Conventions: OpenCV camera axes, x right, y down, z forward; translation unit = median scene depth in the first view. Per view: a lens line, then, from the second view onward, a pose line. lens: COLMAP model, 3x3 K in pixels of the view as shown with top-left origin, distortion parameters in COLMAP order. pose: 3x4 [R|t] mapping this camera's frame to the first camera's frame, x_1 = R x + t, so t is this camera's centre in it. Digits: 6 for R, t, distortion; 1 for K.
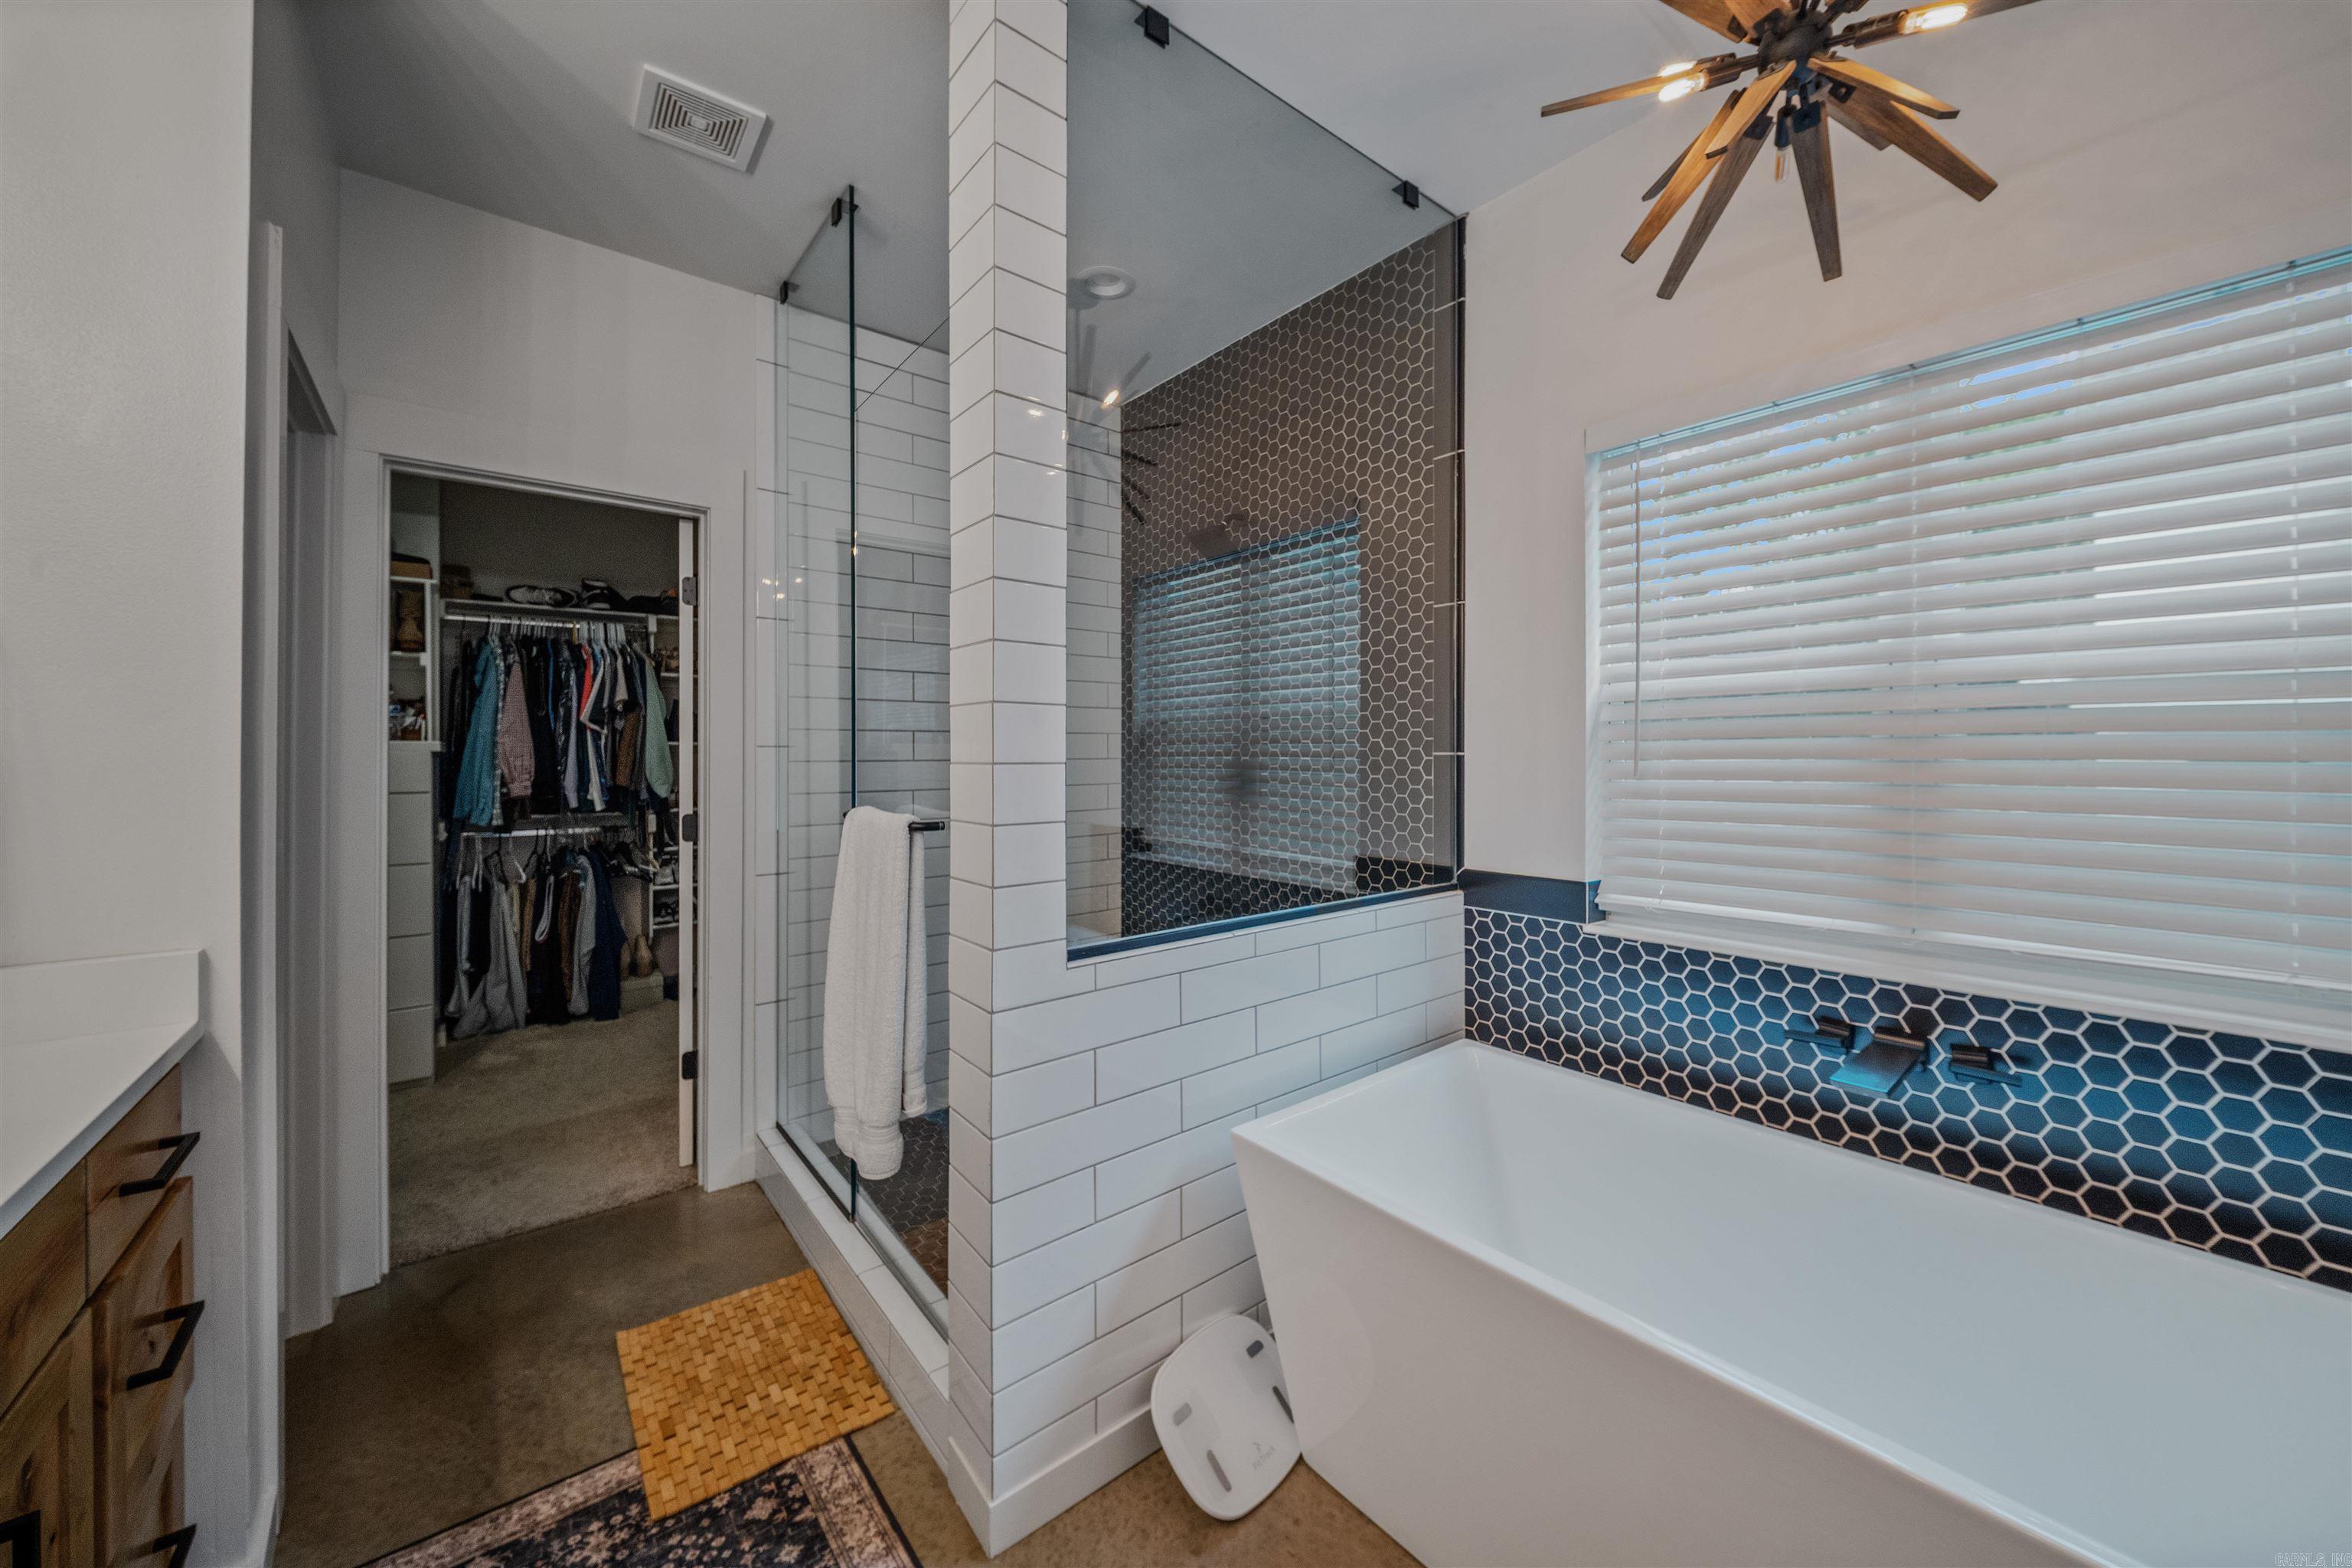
lens RADIAL K [[818.8, 0, 1171.3], [0, 818.8, 768.1], [0, 0, 1]] dist [-0.001384, -0.001480]
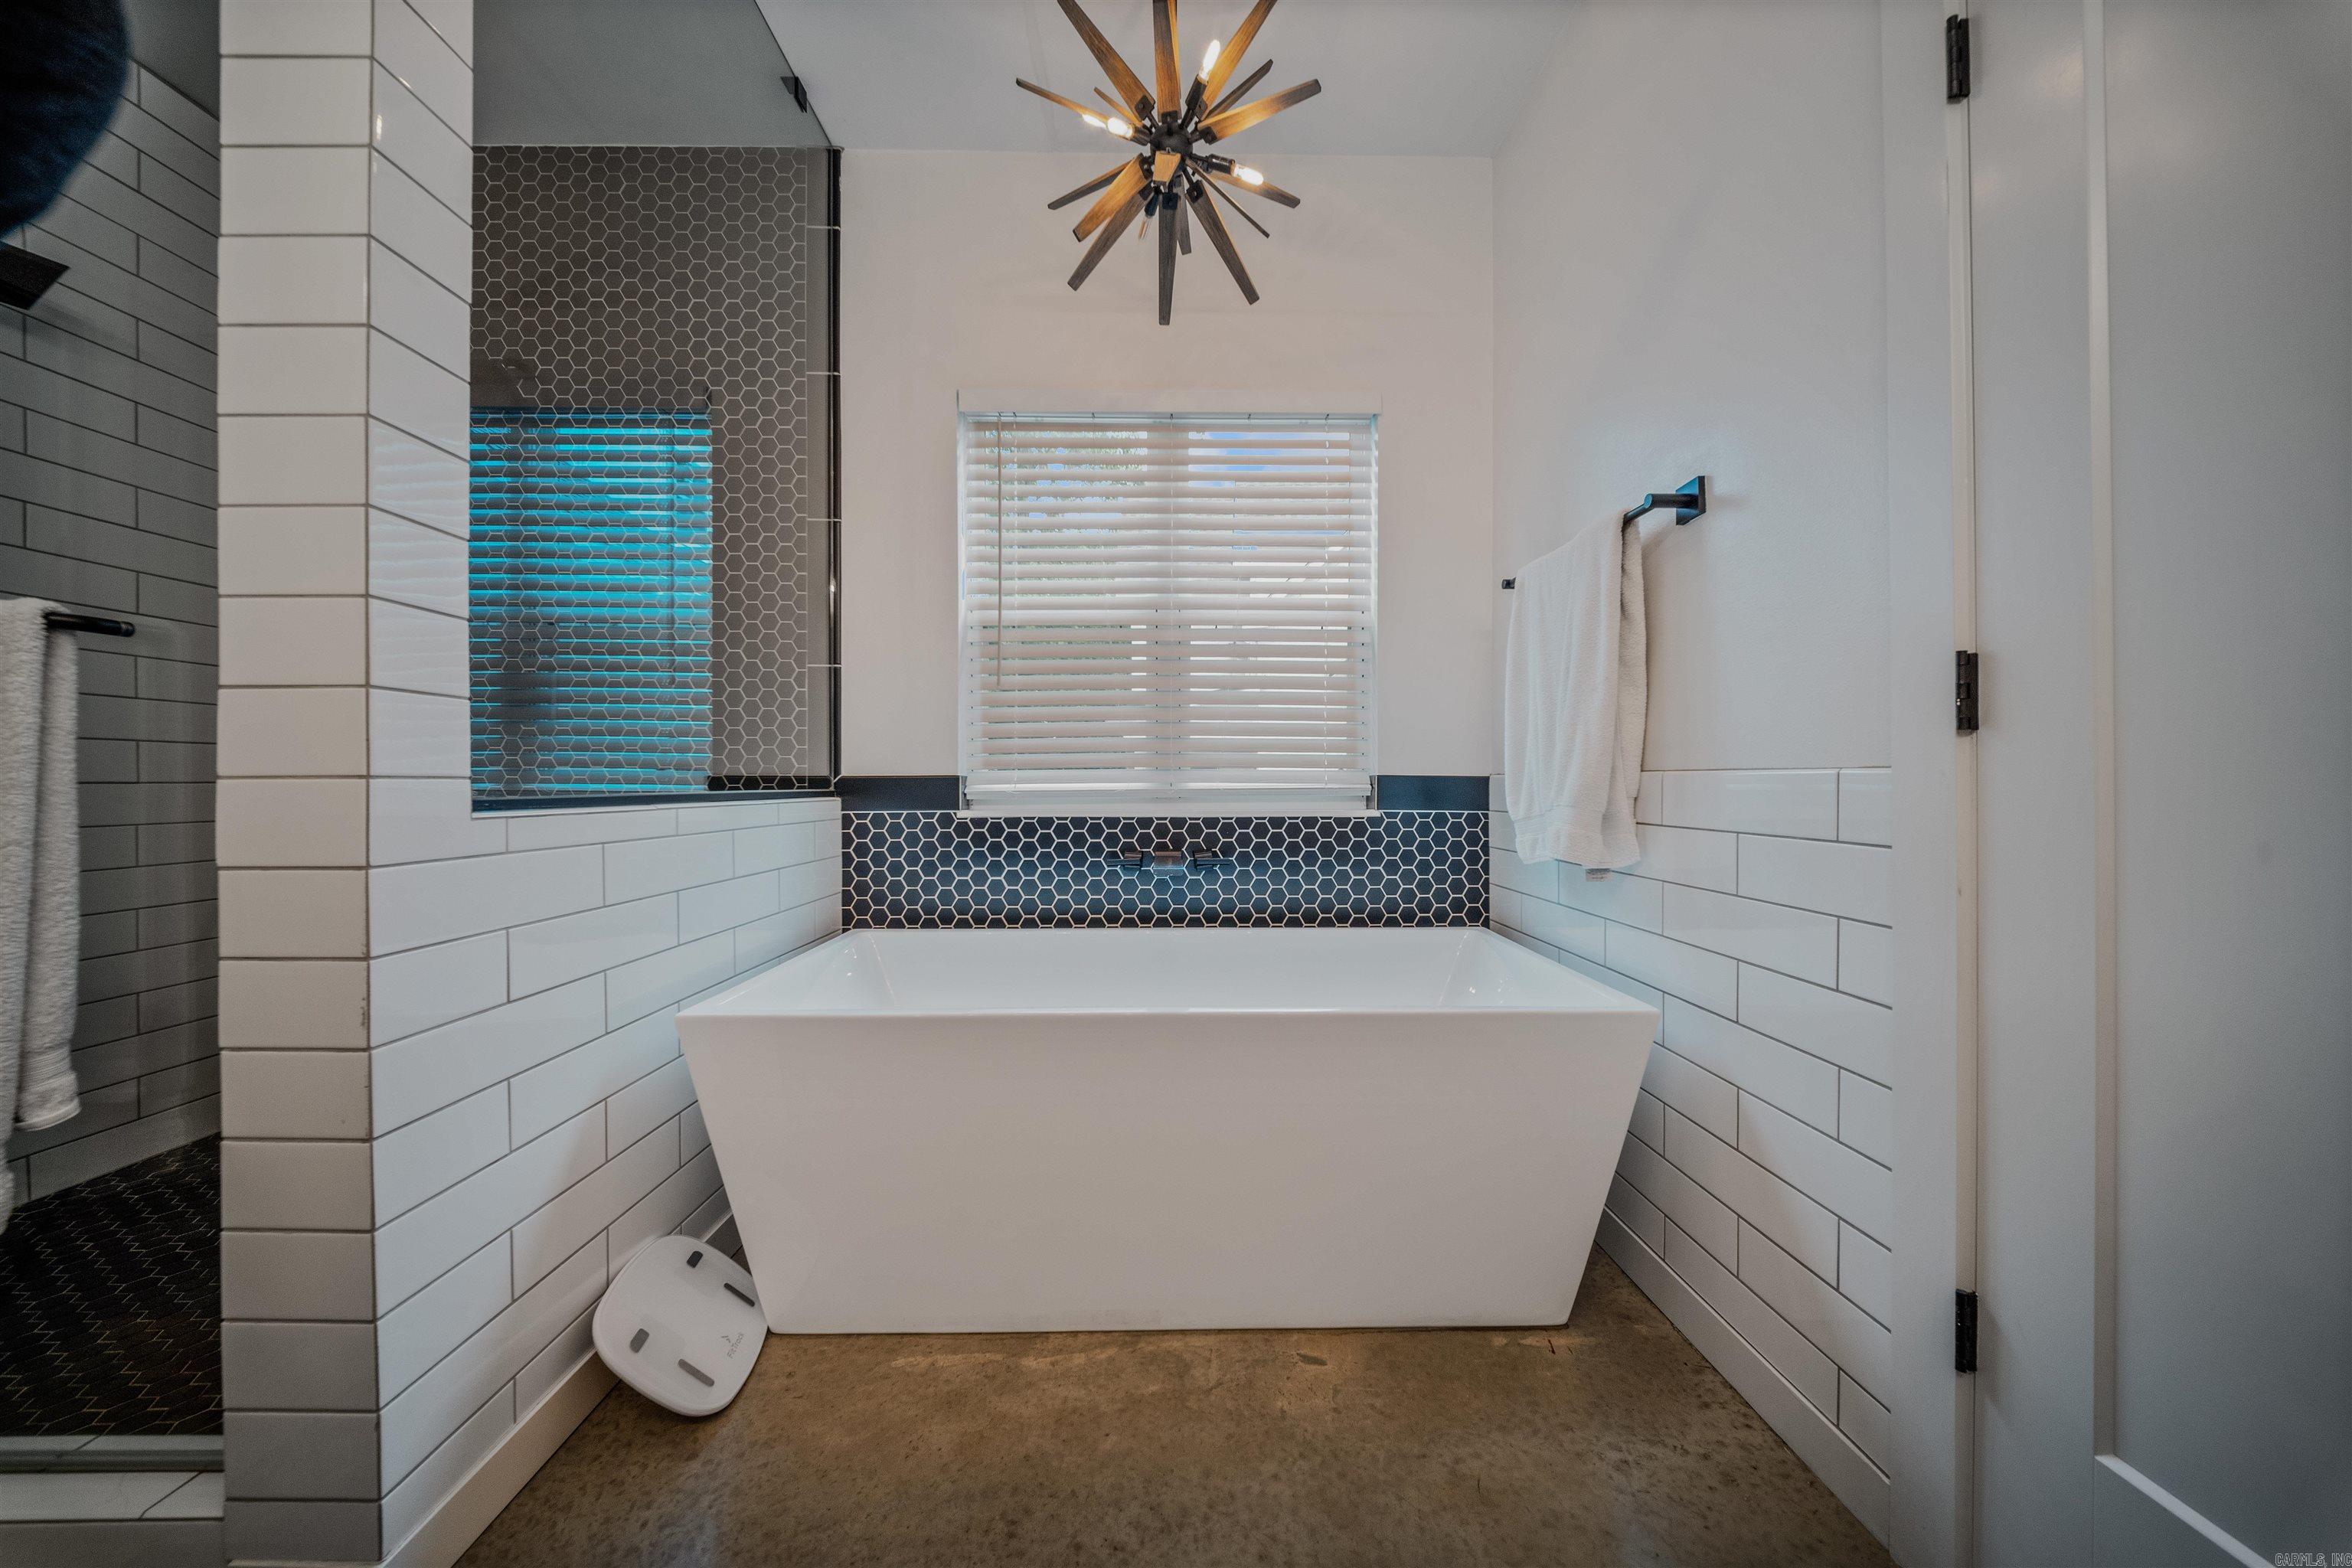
lens RADIAL K [[818.8, 0, 1152.4], [0, 818.8, 780.2], [0, 0, 1]] dist [-0.001384, -0.001480]
pose [[0.642134, 0.007314, 0.766558, -0.210047], [-0.010611, 0.999943, -0.000653, 0.142931], [-0.766519, -0.007715, 0.642175, 0.036428]]
